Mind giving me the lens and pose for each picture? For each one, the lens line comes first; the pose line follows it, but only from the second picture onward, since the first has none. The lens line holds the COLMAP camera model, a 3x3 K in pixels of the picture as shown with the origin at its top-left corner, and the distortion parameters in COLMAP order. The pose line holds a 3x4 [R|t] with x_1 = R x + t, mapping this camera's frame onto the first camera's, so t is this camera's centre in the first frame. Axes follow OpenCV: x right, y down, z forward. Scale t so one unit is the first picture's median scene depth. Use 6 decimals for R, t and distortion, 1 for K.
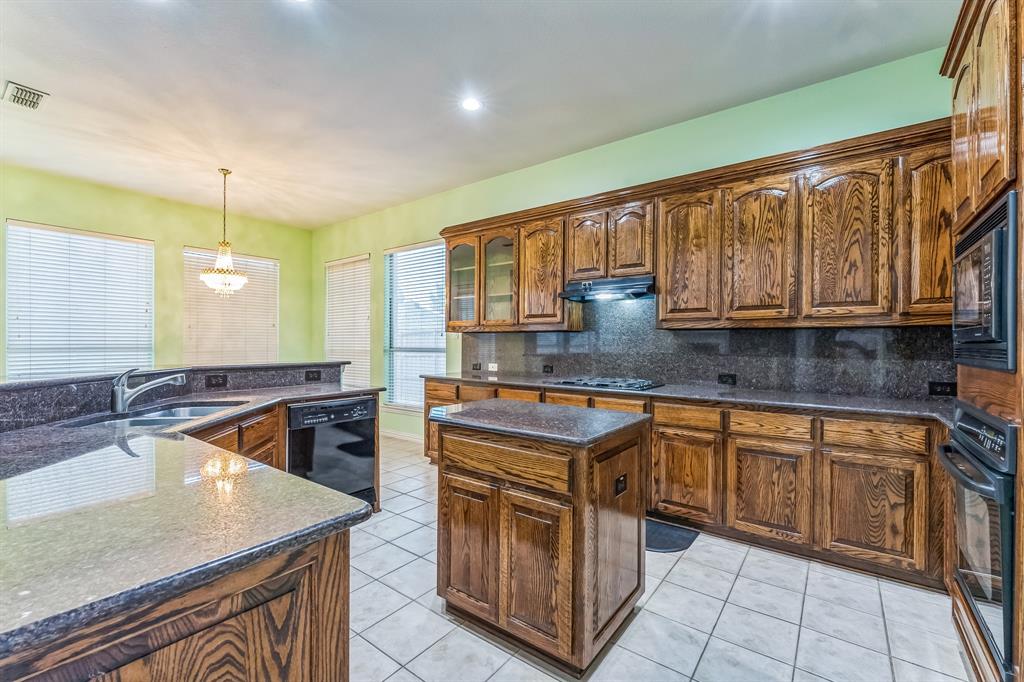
lens RADIAL K [[435.7, 0, 512.8], [0, 435.7, 344.1], [0, 0, 1]] dist [-0.000583, 0.000750]
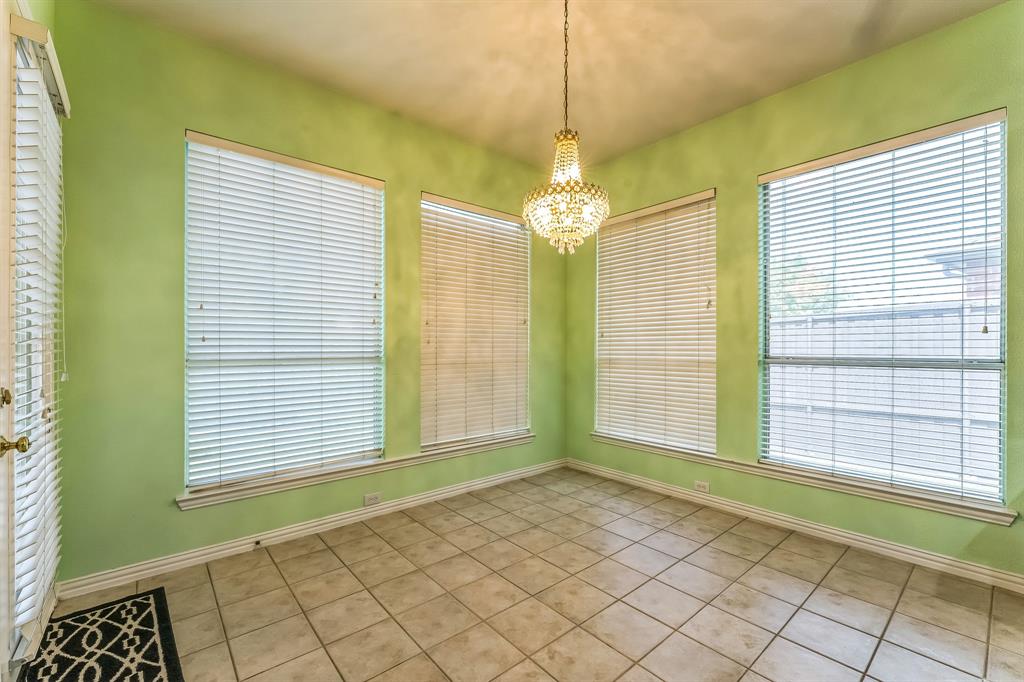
lens RADIAL K [[435.7, 0, 512.9], [0, 435.7, 346.9], [0, 0, 1]] dist [-0.000583, 0.000750]
pose [[0.974830, -0.003515, -0.222920, -0.585798], [0.002730, 0.999989, -0.003829, -0.004541], [0.222931, 0.003124, 0.974829, 0.512436]]
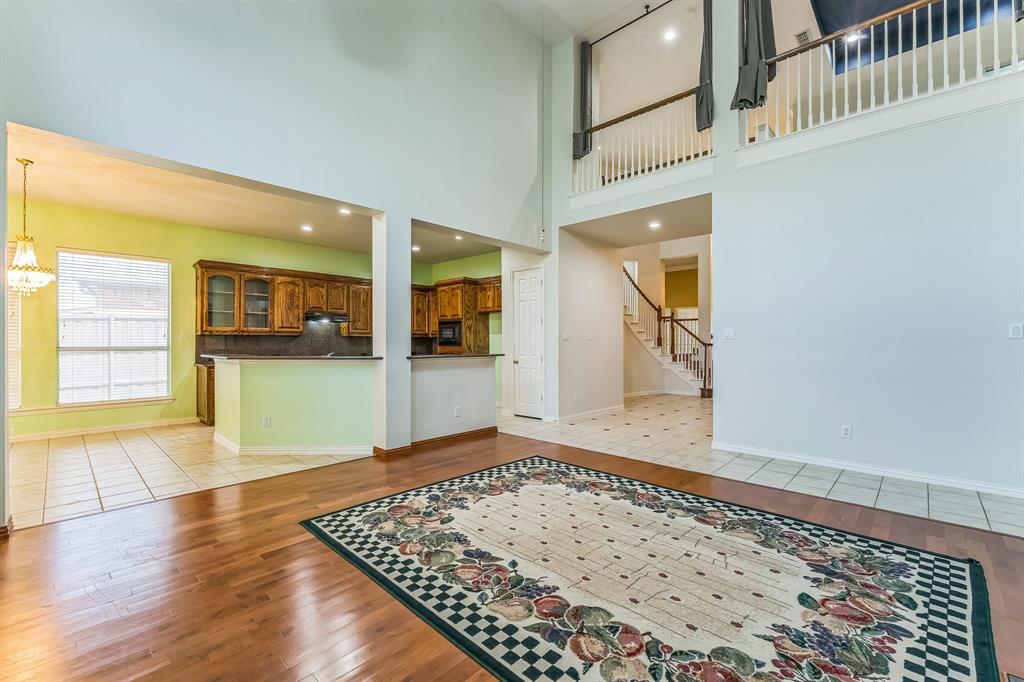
lens RADIAL K [[435.7, 0, 512.5], [0, 435.7, 335.7], [0, 0, 1]] dist [-0.000583, 0.000750]
pose [[0.101519, 0.011863, 0.994763, -1.439562], [0.005838, 0.999905, -0.012520, -0.000778], [-0.994817, 0.007078, 0.101440, -0.125820]]
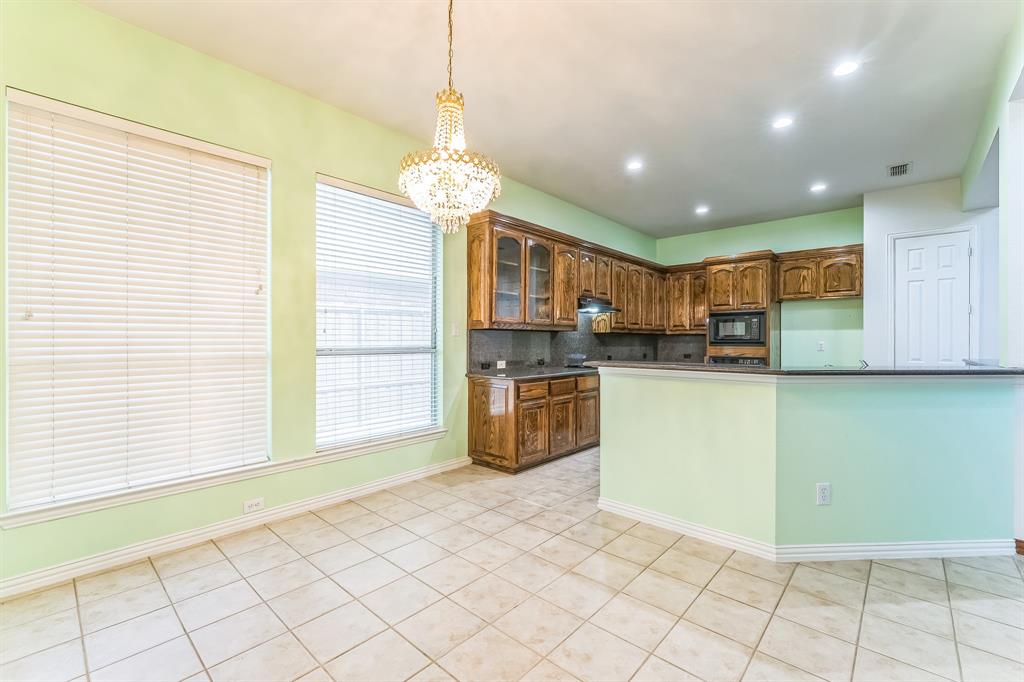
lens RADIAL K [[435.7, 0, 513.2], [0, 435.7, 341.3], [0, 0, 1]] dist [-0.000583, 0.000750]
pose [[0.083203, 0.000791, 0.996532, -1.026483], [0.007316, 0.999972, -0.001404, 0.000019], [-0.996506, 0.007408, 0.083195, 0.882862]]
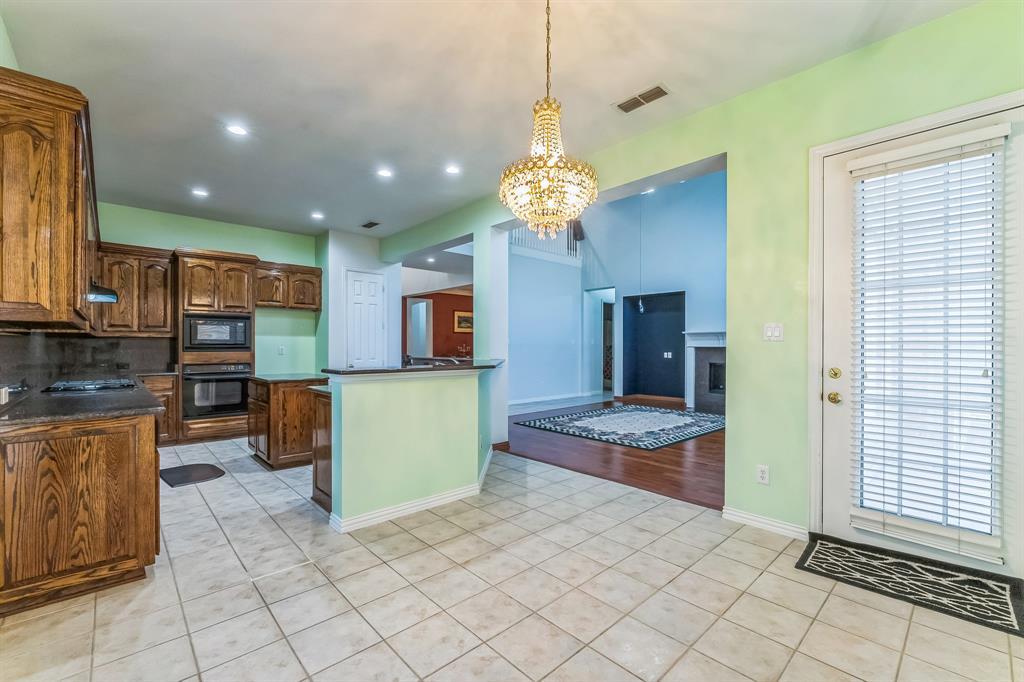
lens RADIAL K [[435.7, 0, 516.0], [0, 435.7, 343.6], [0, 0, 1]] dist [-0.000583, 0.000750]
pose [[-0.986866, 0.001645, 0.161530, -0.672030], [0.002188, 0.999993, 0.003183, -0.005885], [-0.161523, 0.003495, -0.986863, 1.374331]]
